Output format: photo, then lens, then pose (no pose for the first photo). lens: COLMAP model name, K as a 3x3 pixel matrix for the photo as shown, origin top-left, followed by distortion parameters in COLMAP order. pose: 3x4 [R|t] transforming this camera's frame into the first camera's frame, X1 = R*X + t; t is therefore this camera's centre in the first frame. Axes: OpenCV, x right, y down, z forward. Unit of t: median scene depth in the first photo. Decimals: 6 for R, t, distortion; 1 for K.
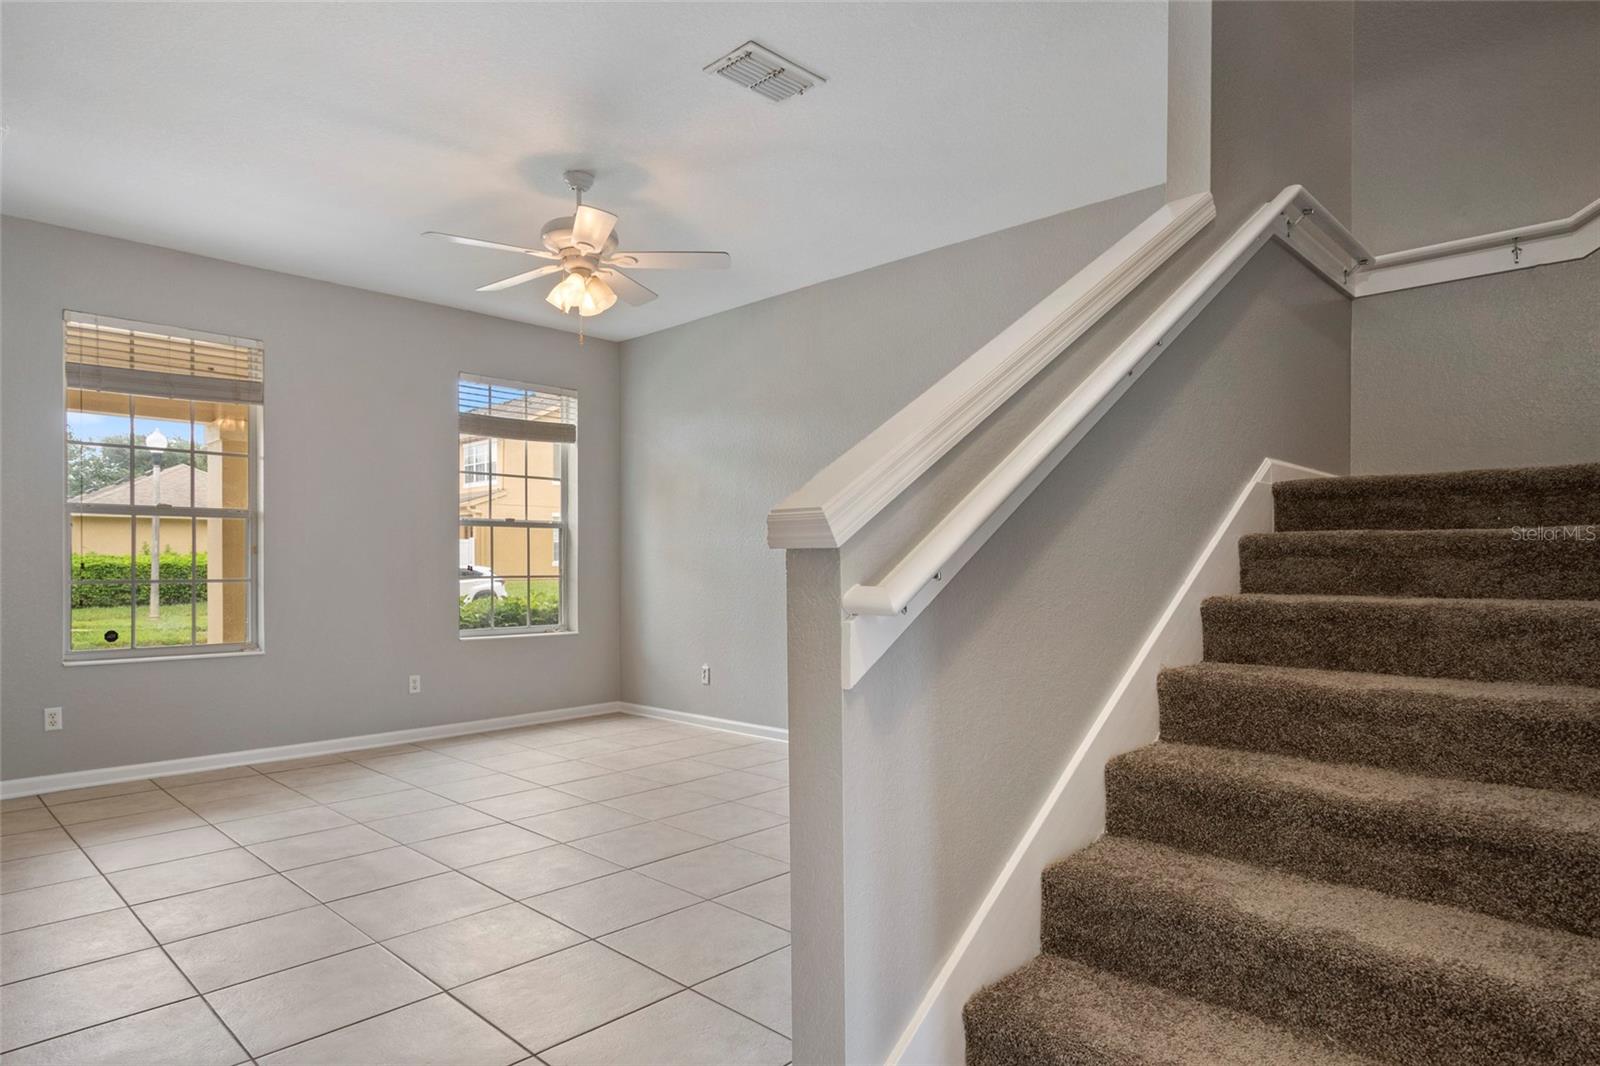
lens RADIAL K [[904.6, 0, 807.4], [0, 904.6, 571.4], [0, 0, 1]] dist [-0.002937, -0.001606]
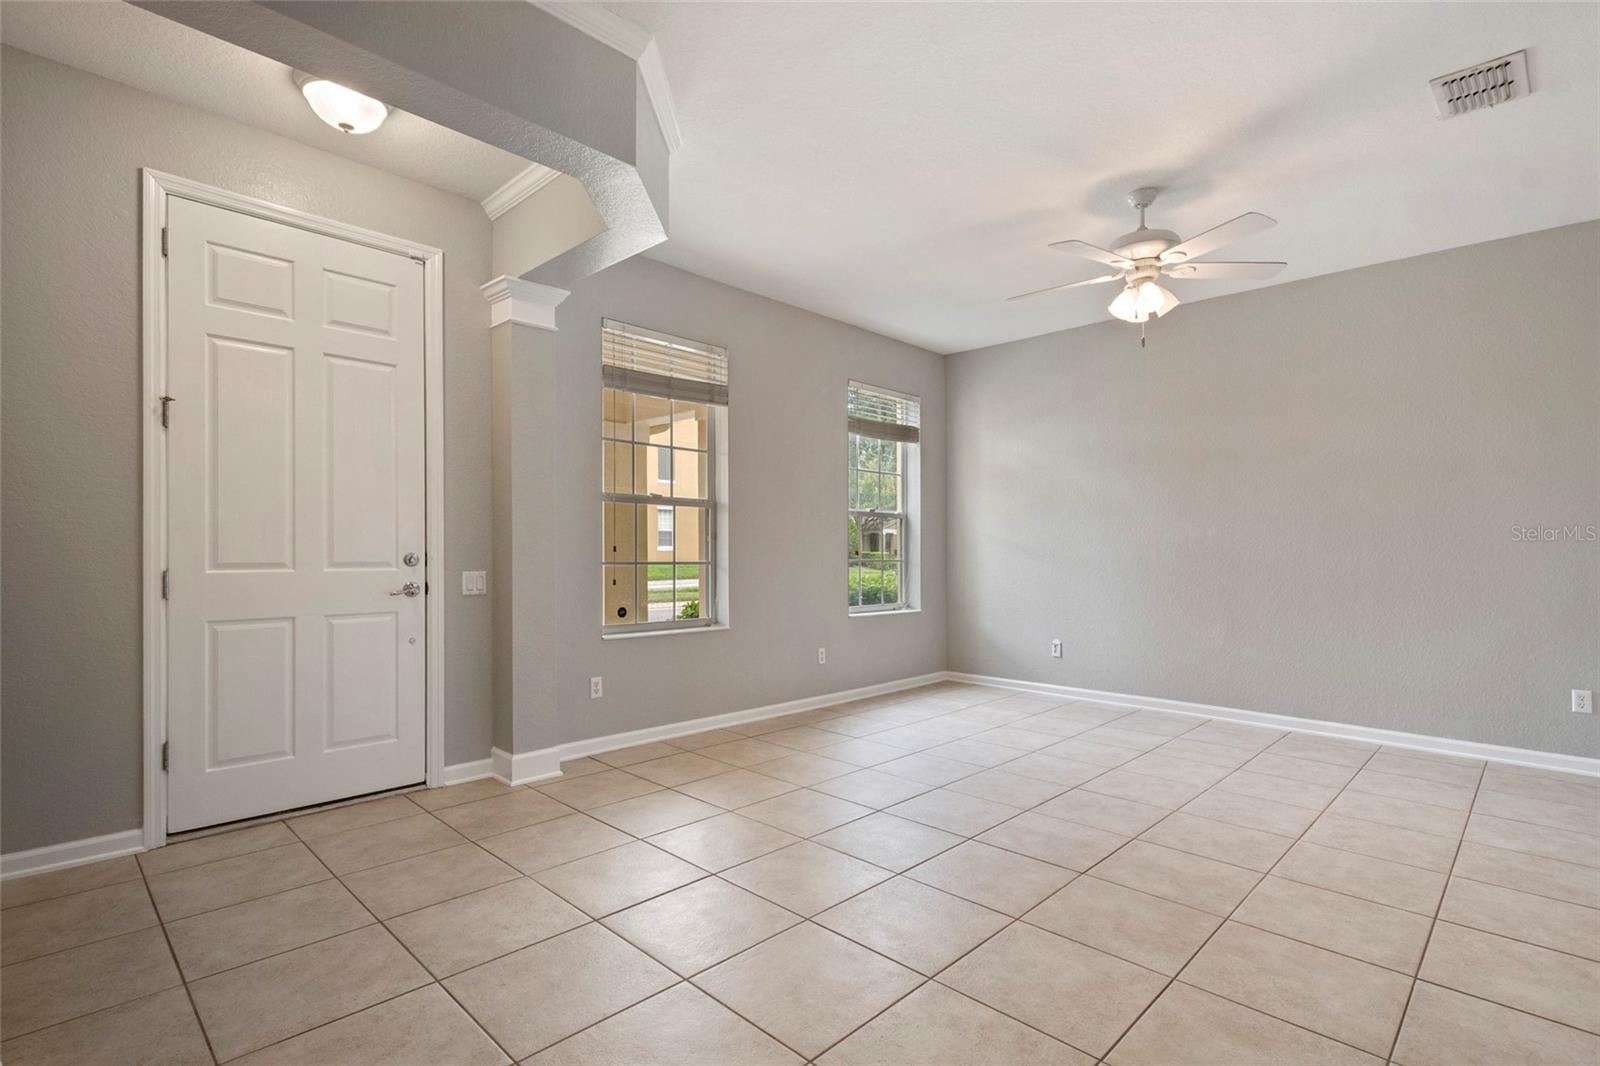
lens RADIAL K [[759.1, 0, 815.3], [0, 759.1, 547.4], [0, 0, 1]] dist [0.011990, -0.001238]
pose [[0.999945, 0.004228, -0.009604, -0.481847], [-0.004362, 0.999892, -0.014000, 0.003817], [0.009543, 0.014041, 0.999856, 0.061960]]
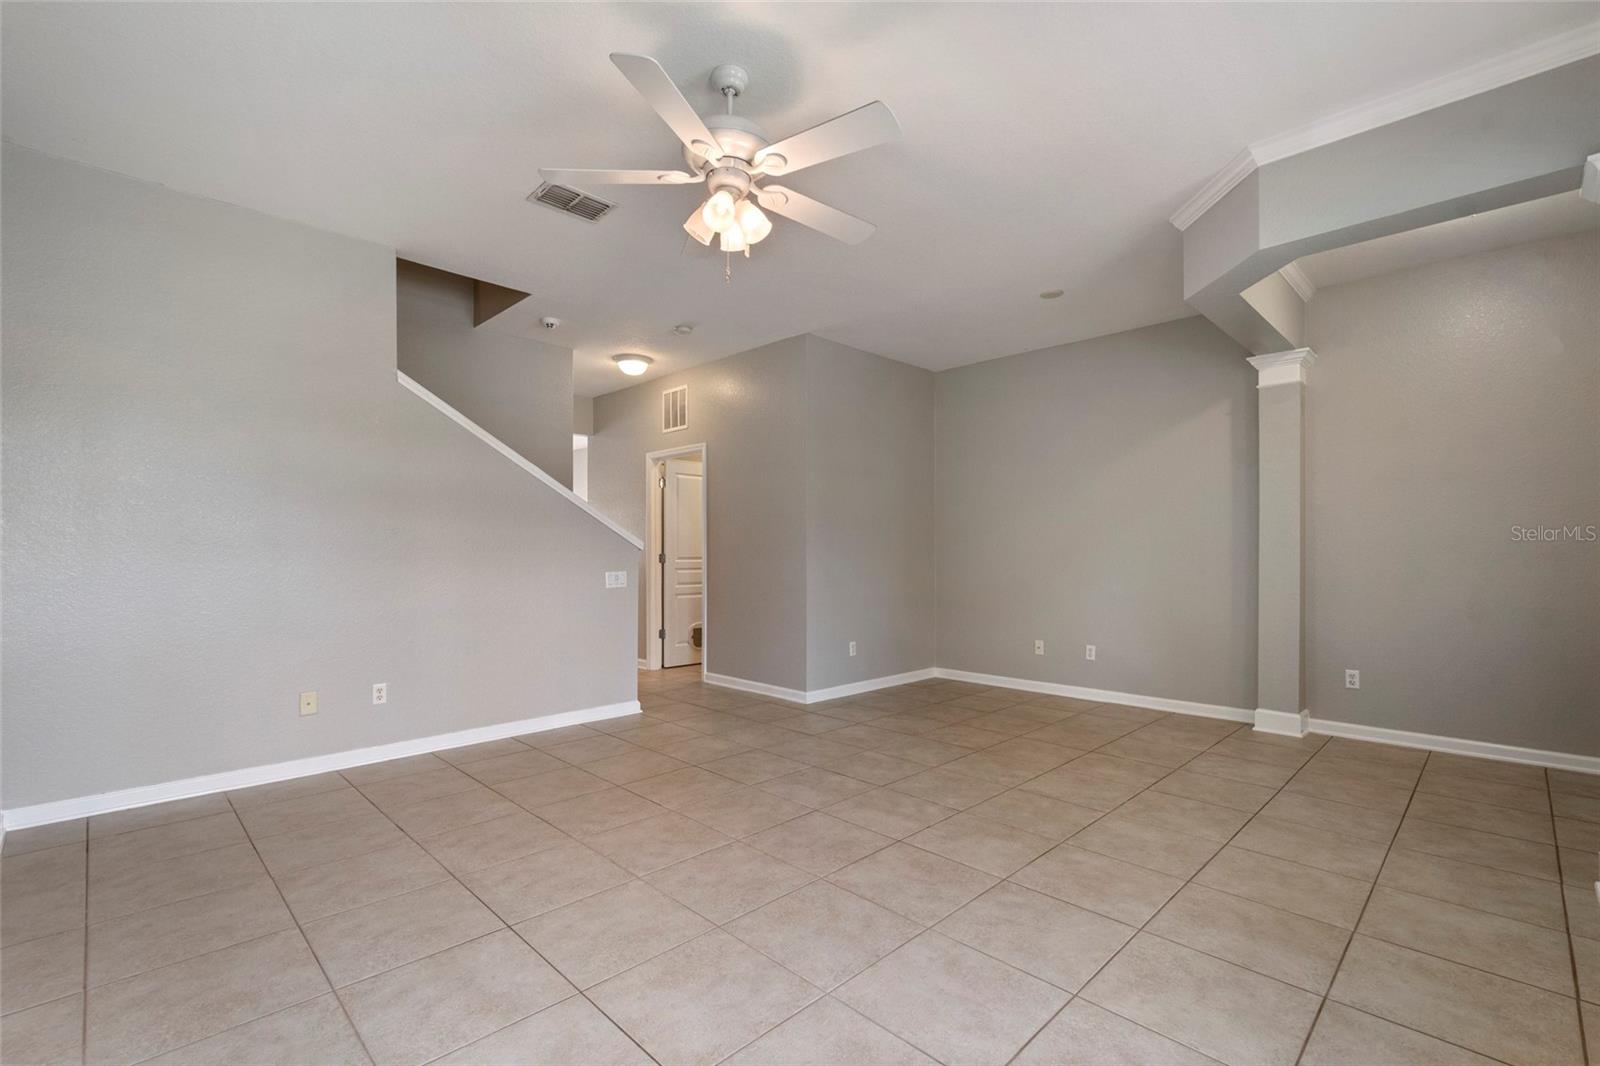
lens RADIAL K [[703.8, 0, 795.6], [0, 703.8, 552.2], [0, 0, 1]] dist [0.009525, -0.001247]
pose [[-0.999286, -0.000324, 0.037771, -0.252371], [0.000059, 0.999949, 0.010136, -0.012961], [-0.037773, 0.010131, -0.999235, 1.235489]]
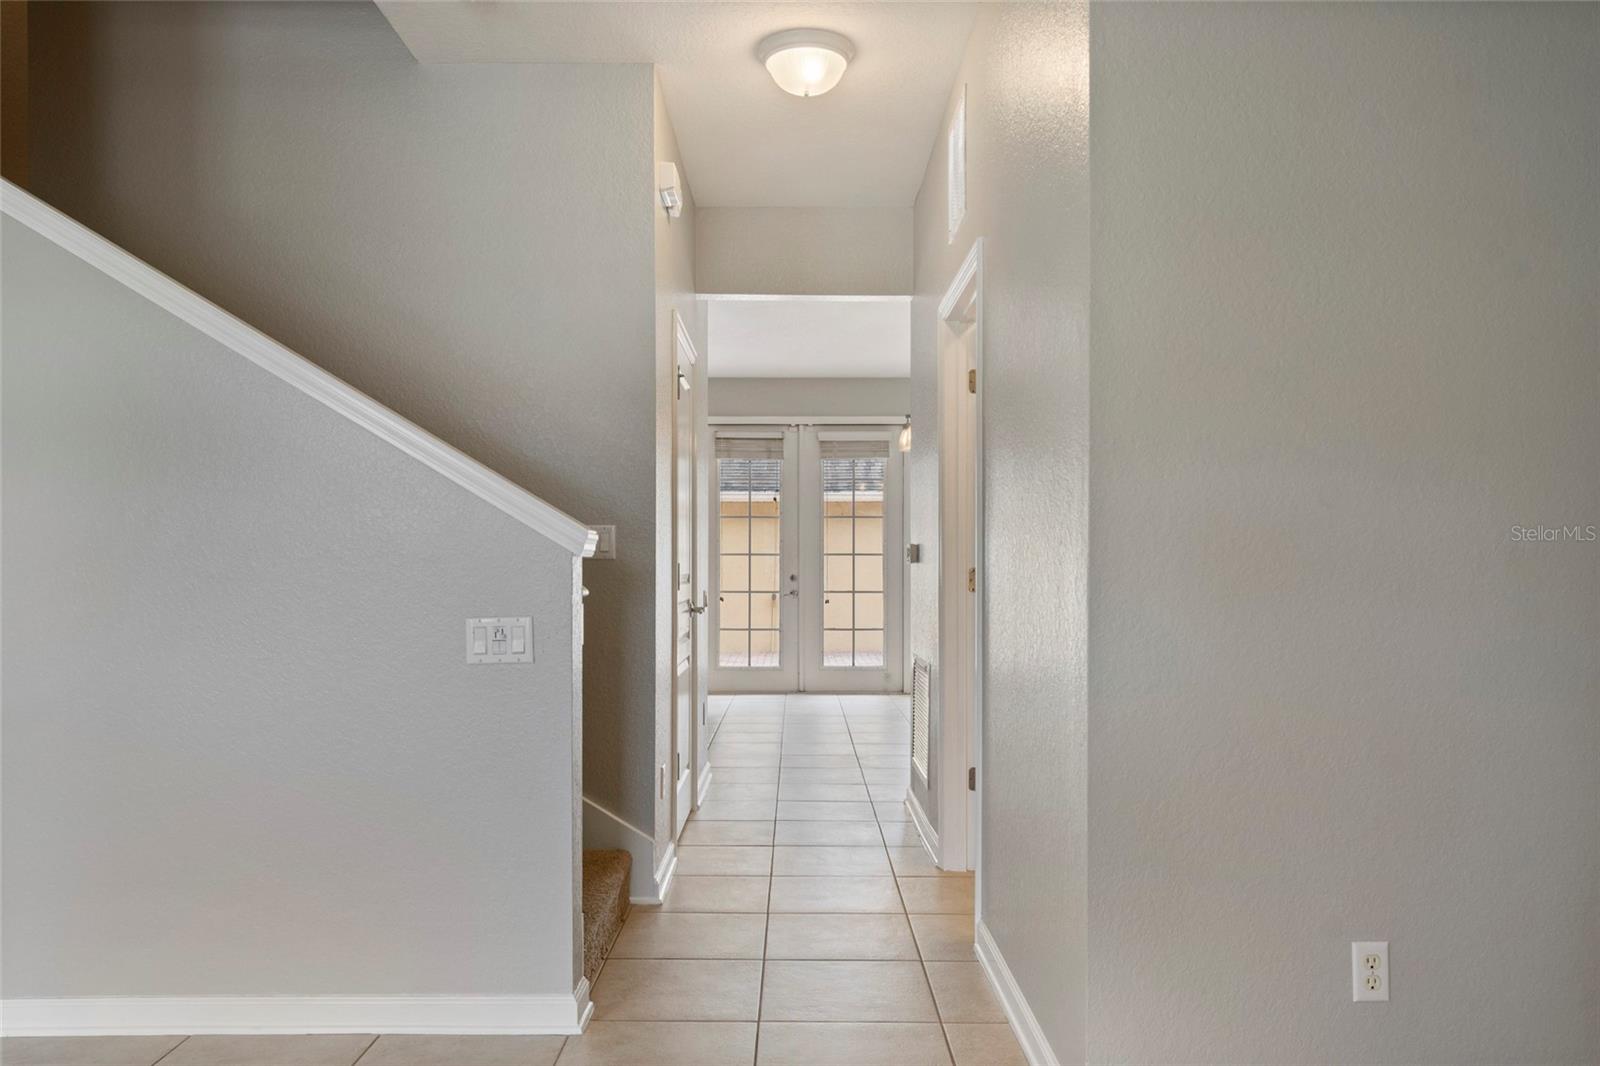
lens RADIAL K [[1174.1, 0, 799.4], [0, 1174.1, 550.9], [0, 0, 1]] dist [-0.001819, -0.000608]
pose [[-0.687273, 0.005664, 0.726377, -0.474921], [0.006927, 0.999975, -0.001244, -0.006996], [-0.726366, 0.004177, -0.687295, 0.581816]]
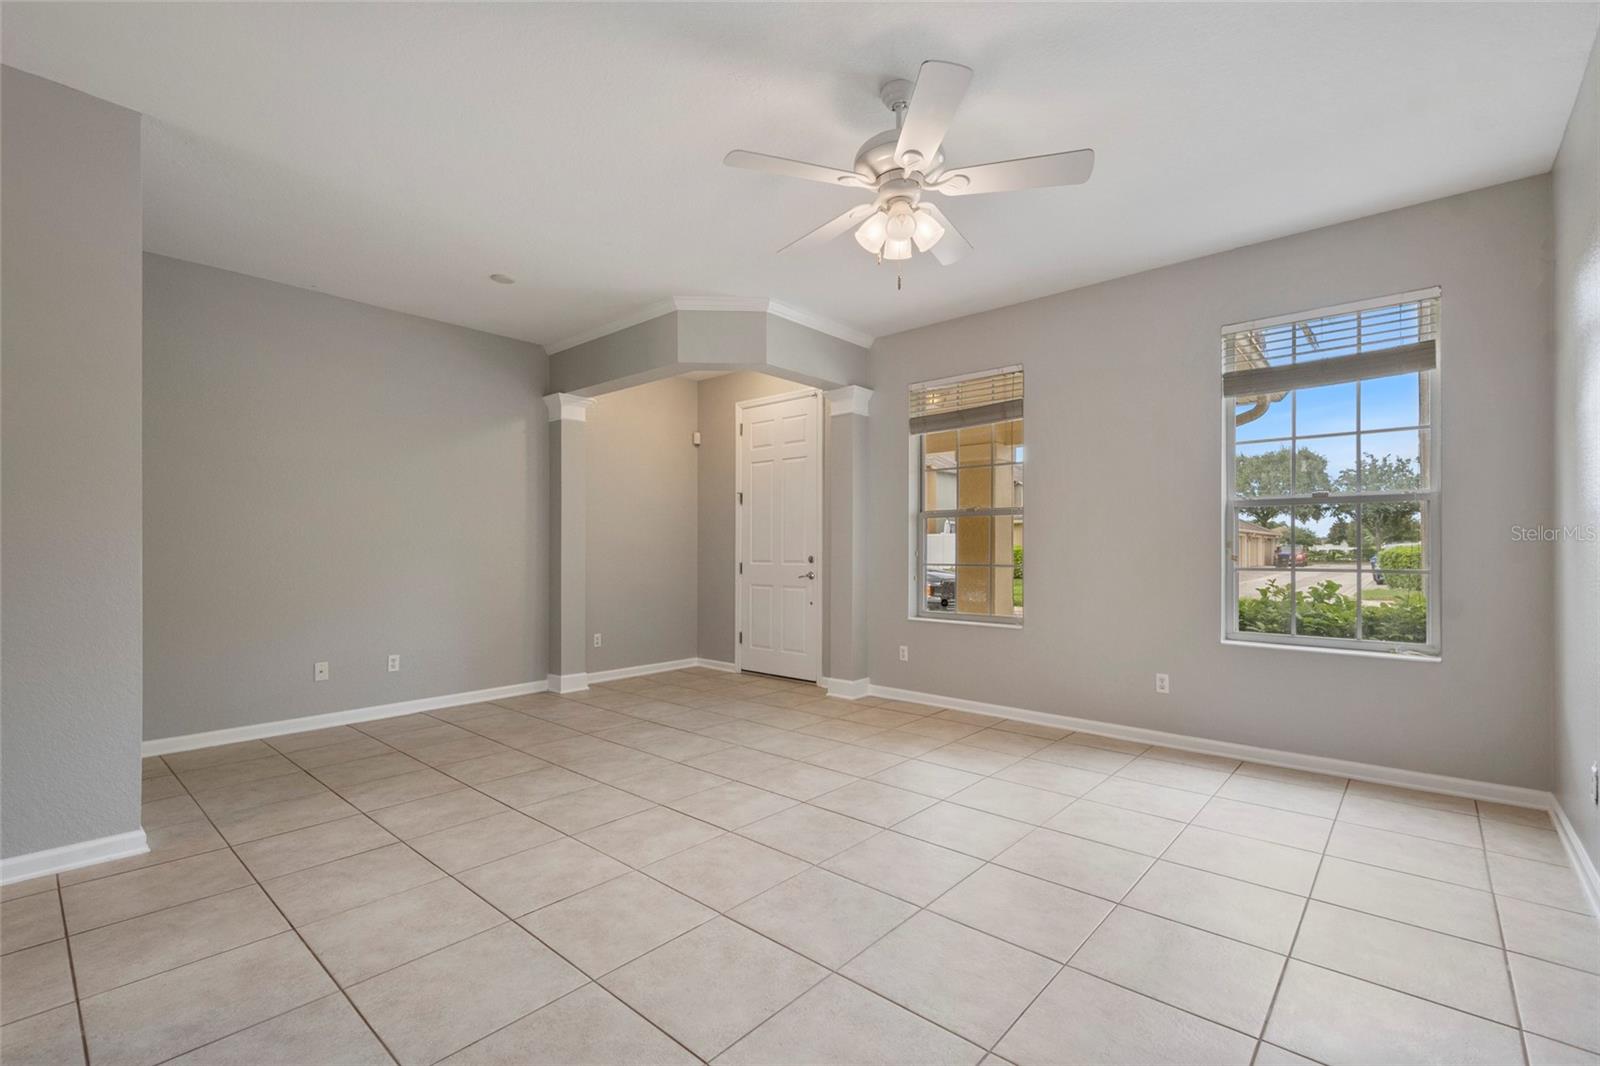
lens RADIAL K [[703.8, 0, 795.6], [0, 703.8, 552.2], [0, 0, 1]] dist [0.009525, -0.001247]
pose [[0.027490, 0.002380, -0.999619, 0.302606], [-0.009902, 0.999949, 0.002109, -0.007166], [0.999573, 0.009841, 0.027512, 0.672224]]
